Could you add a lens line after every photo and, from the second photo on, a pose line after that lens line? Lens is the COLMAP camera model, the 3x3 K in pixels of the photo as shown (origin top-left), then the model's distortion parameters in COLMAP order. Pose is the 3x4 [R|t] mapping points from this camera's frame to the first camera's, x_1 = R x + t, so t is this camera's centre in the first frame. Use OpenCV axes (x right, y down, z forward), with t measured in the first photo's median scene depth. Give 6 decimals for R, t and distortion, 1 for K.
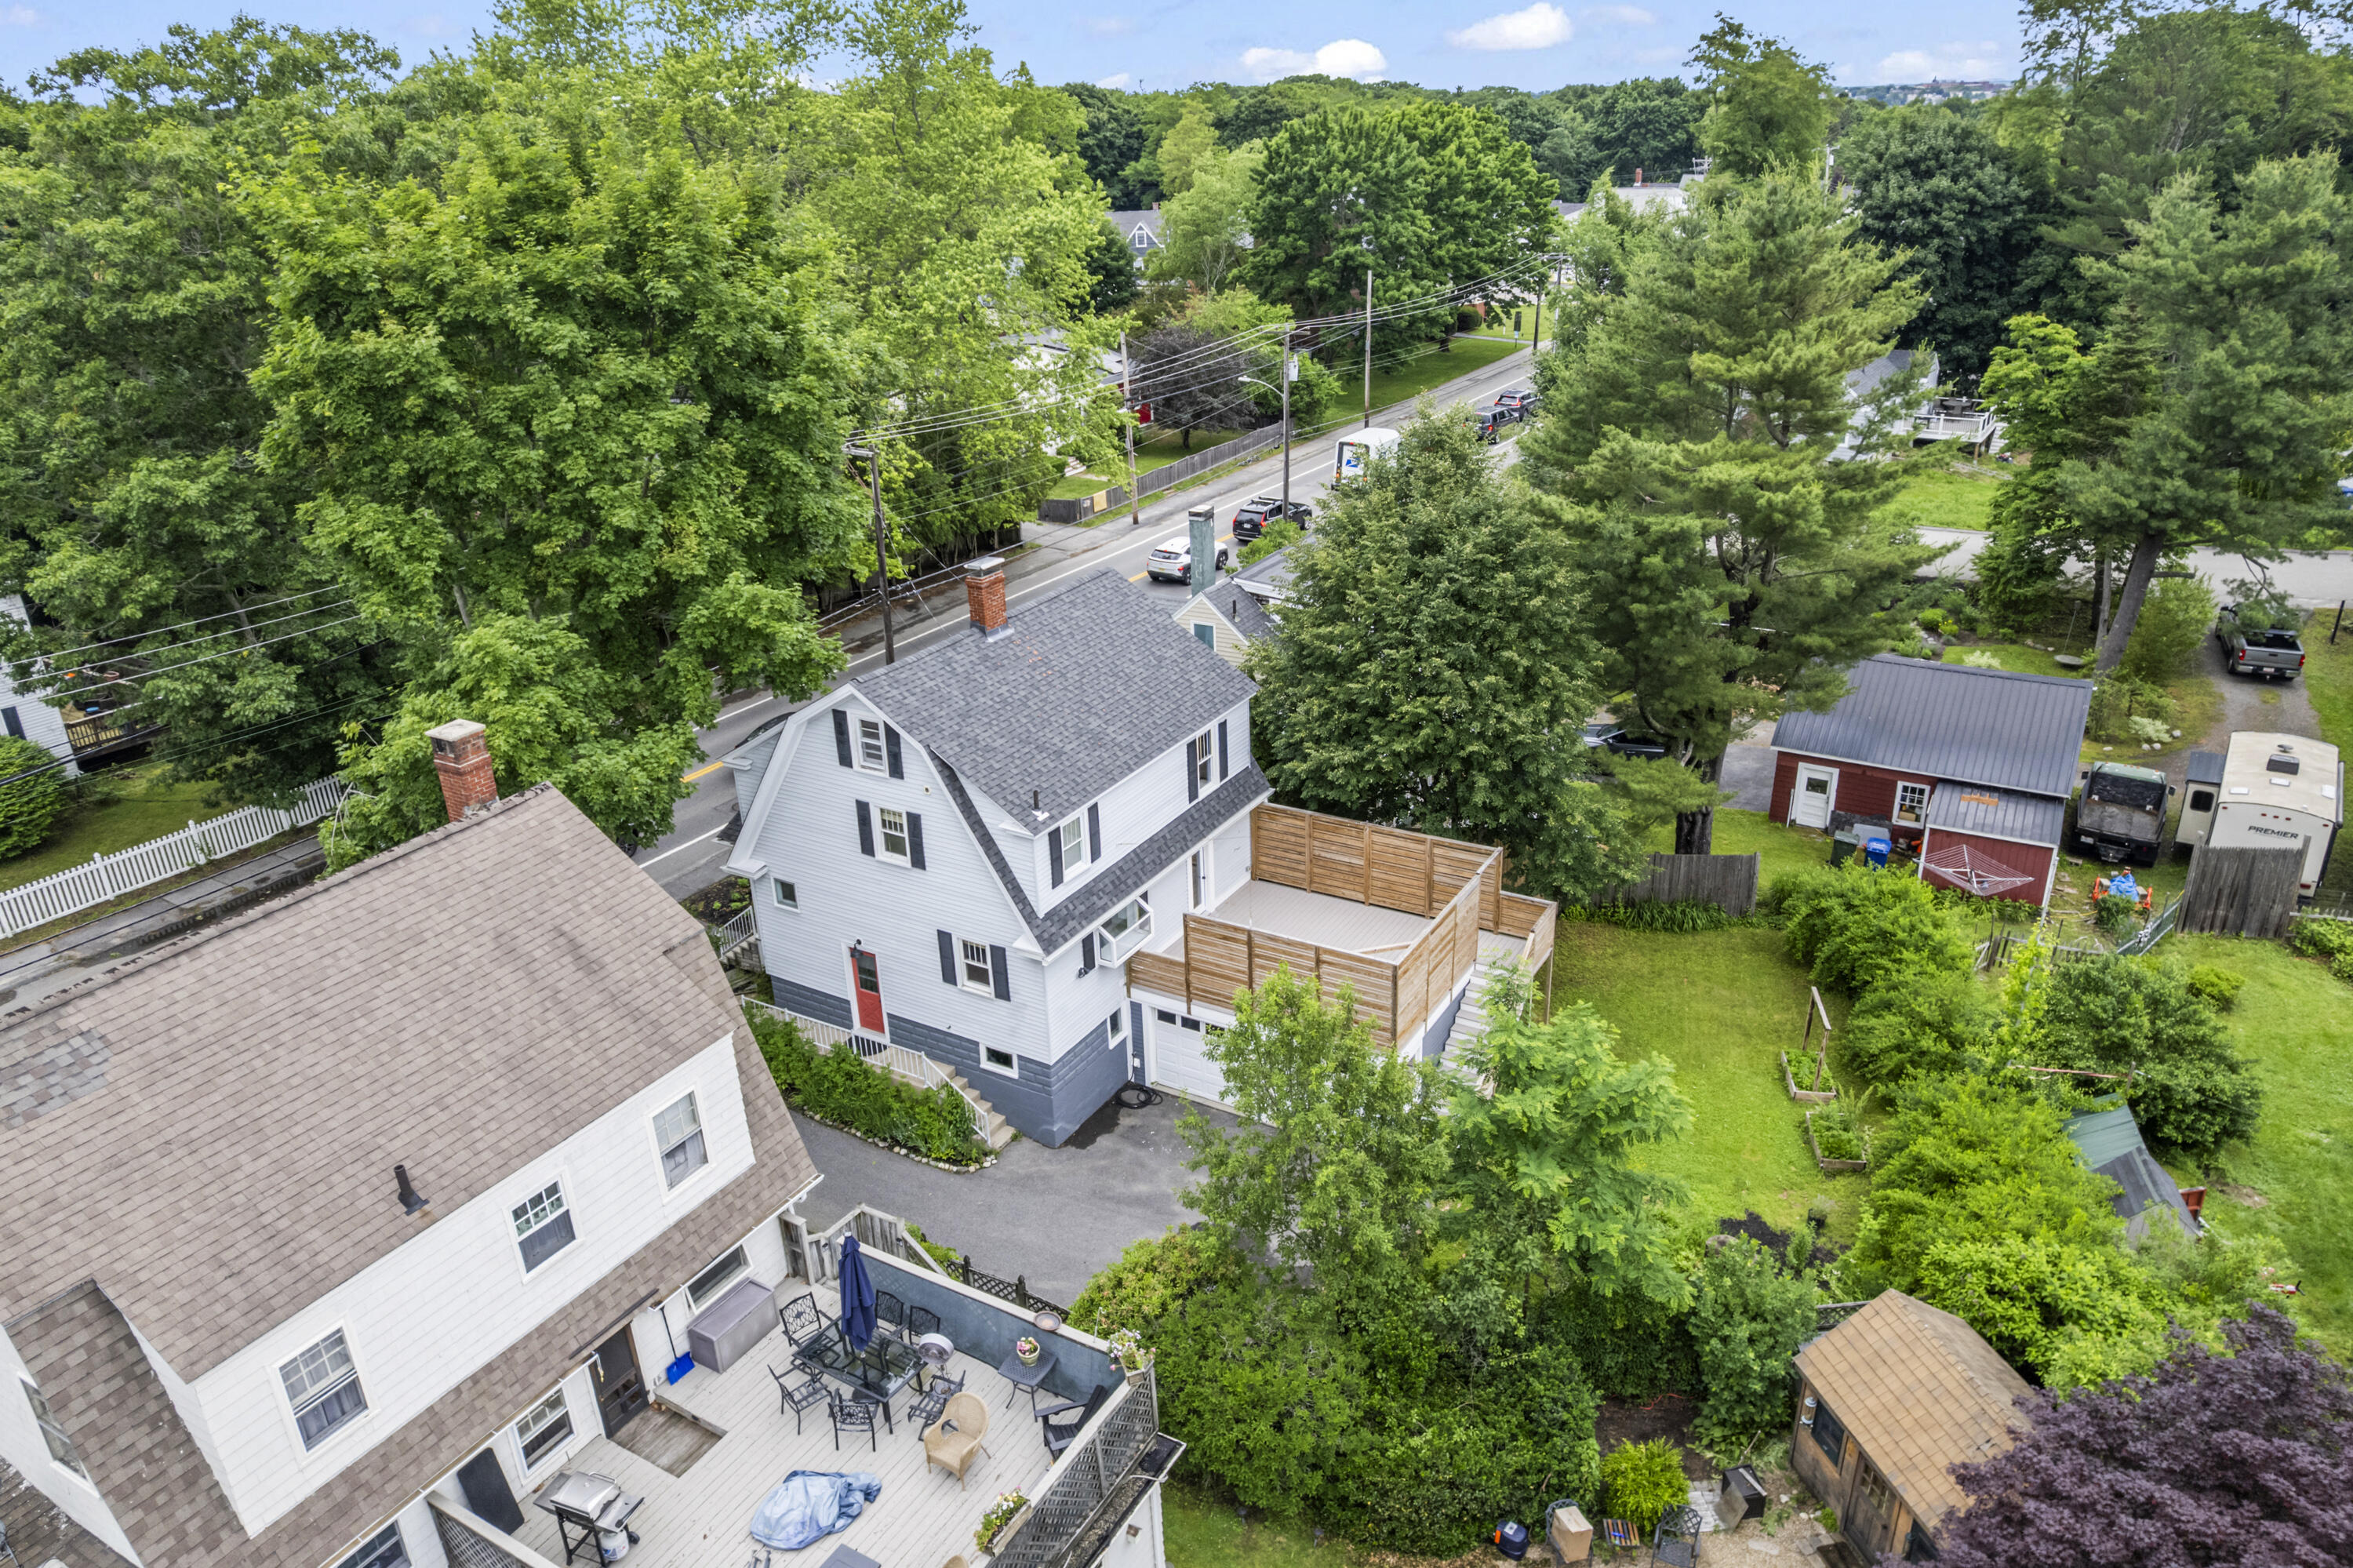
lens RADIAL K [[1603.8, 0, 1174.4], [0, 1603.8, 815.6], [0, 0, 1]] dist [-0.047370, 0.020998]
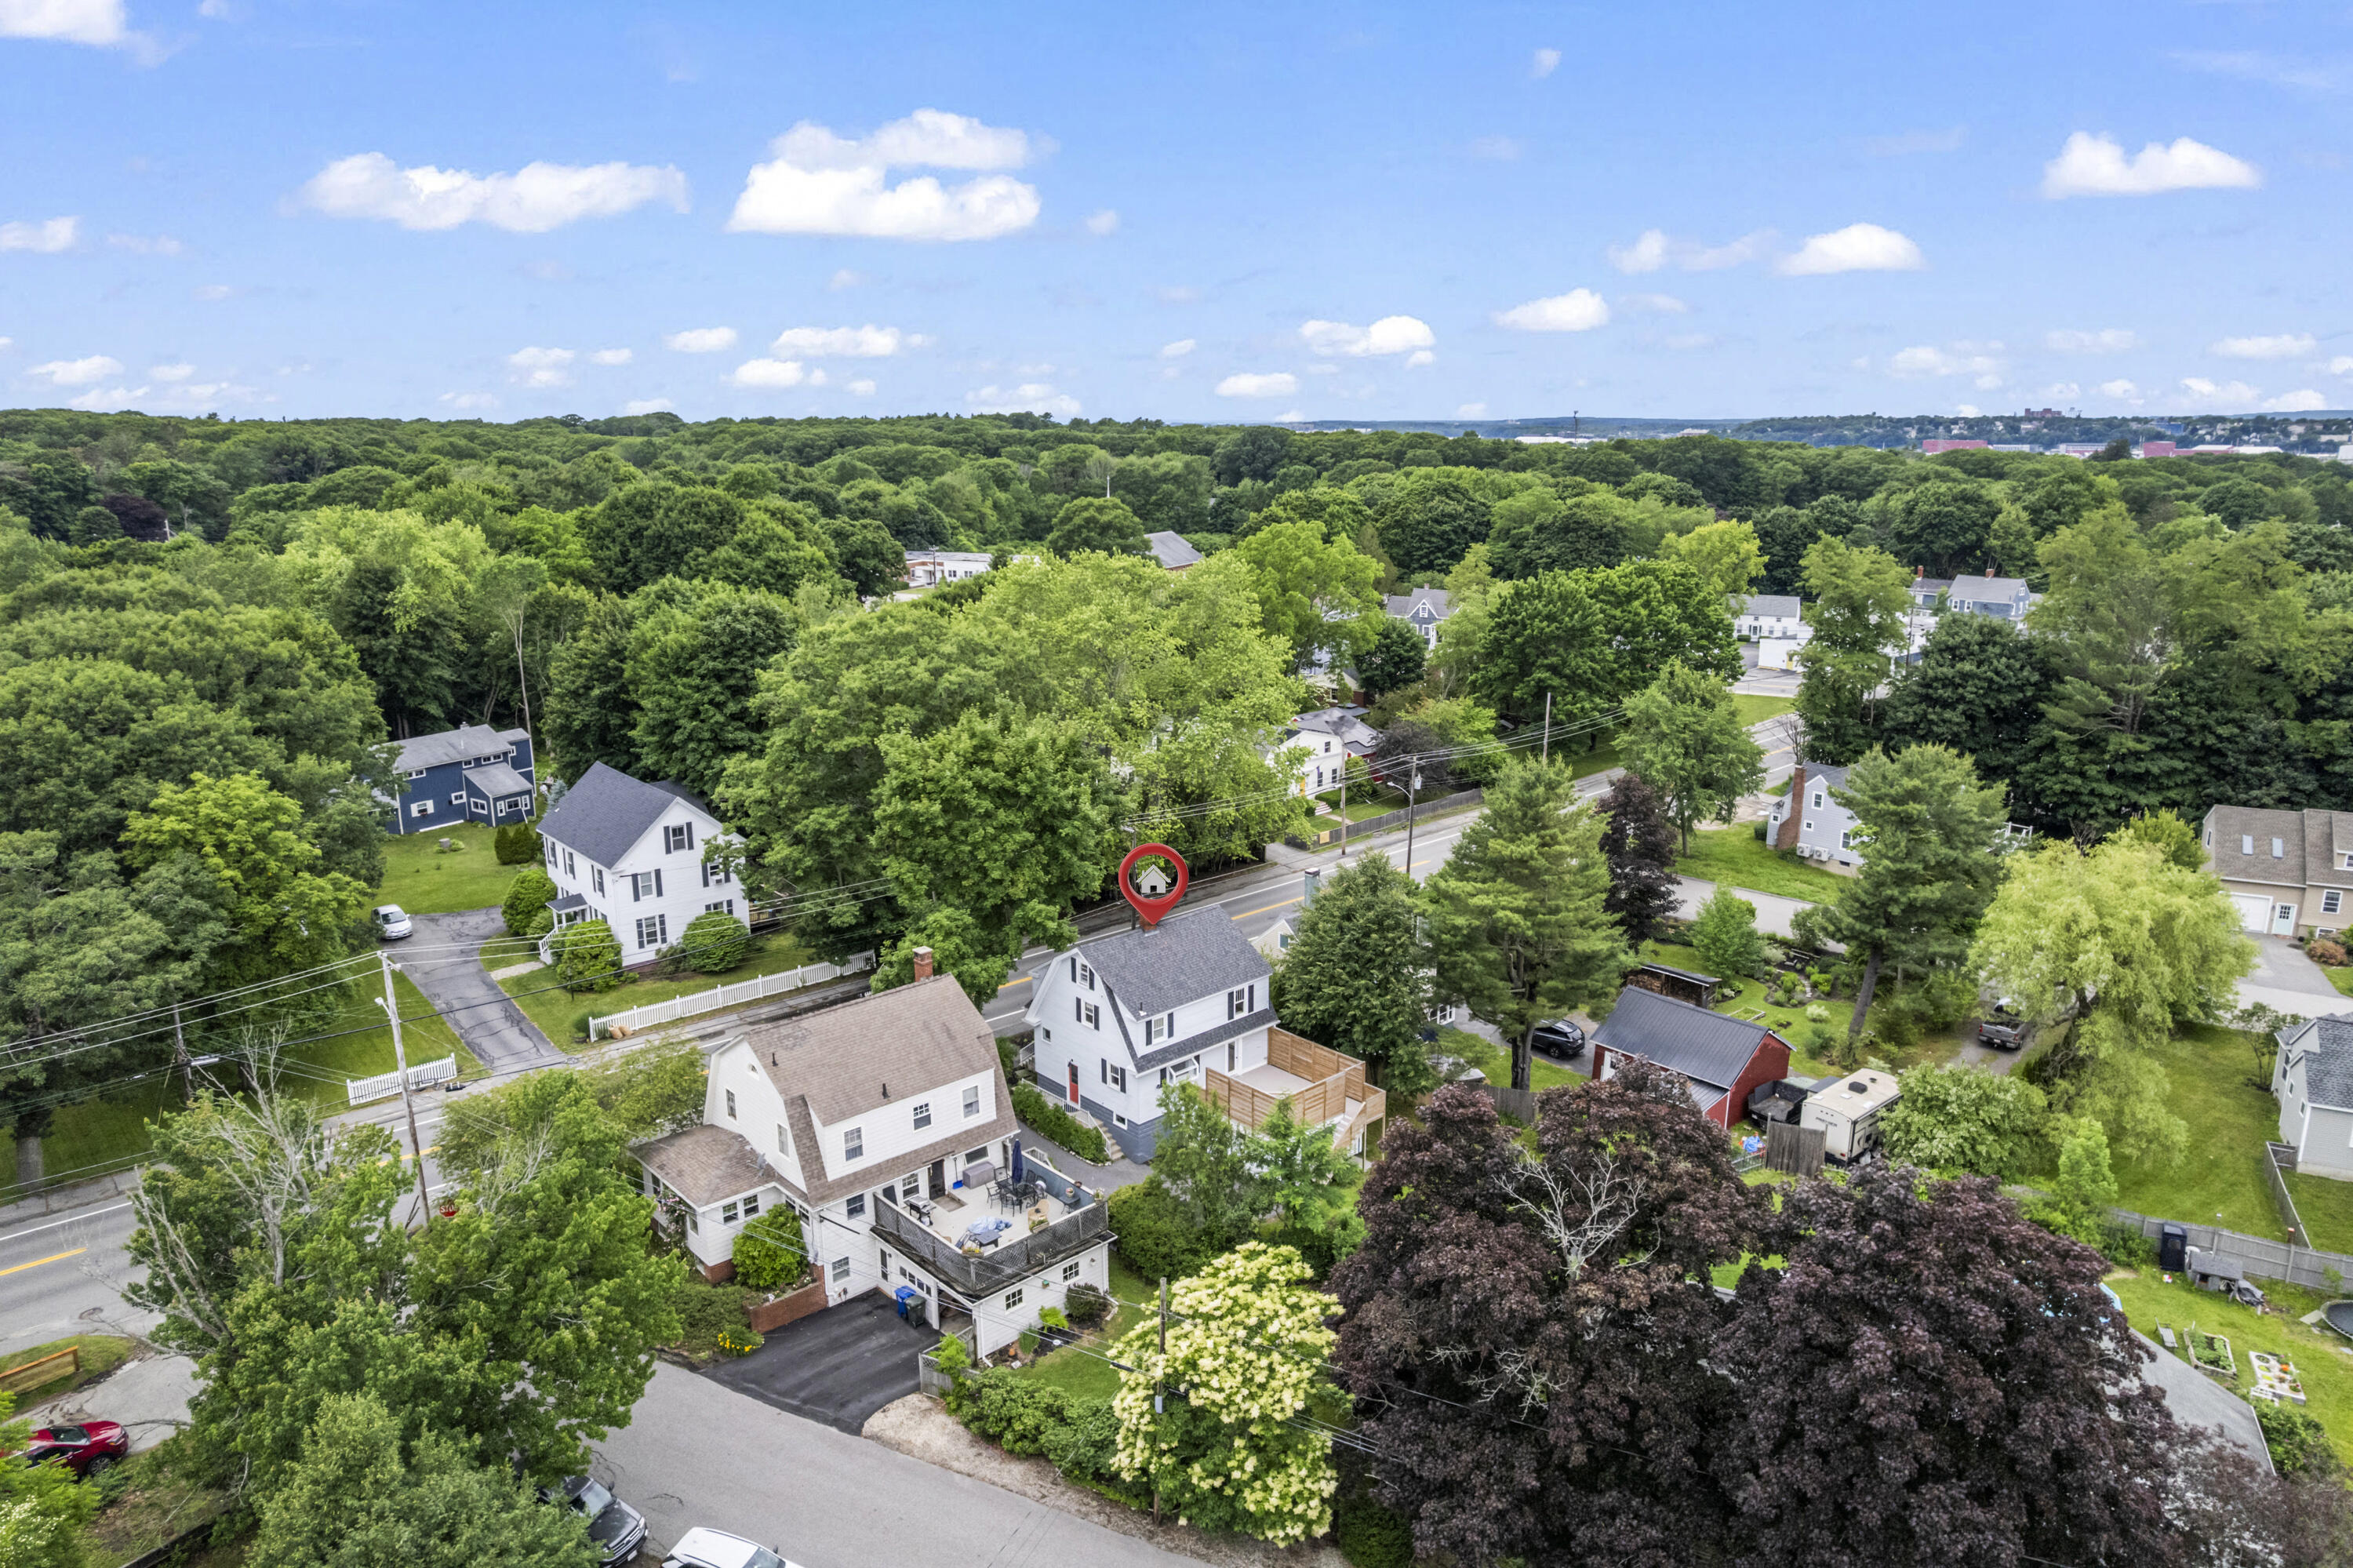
lens RADIAL K [[1603.8, 0, 1180.8], [0, 1603.8, 778.9], [0, 0, 1]] dist [-0.047370, 0.020998]
pose [[0.957261, 0.099317, -0.271638, 0.544954], [-0.143527, 0.978513, -0.148026, 0.002892], [0.251100, 0.180687, 0.950947, -1.229154]]
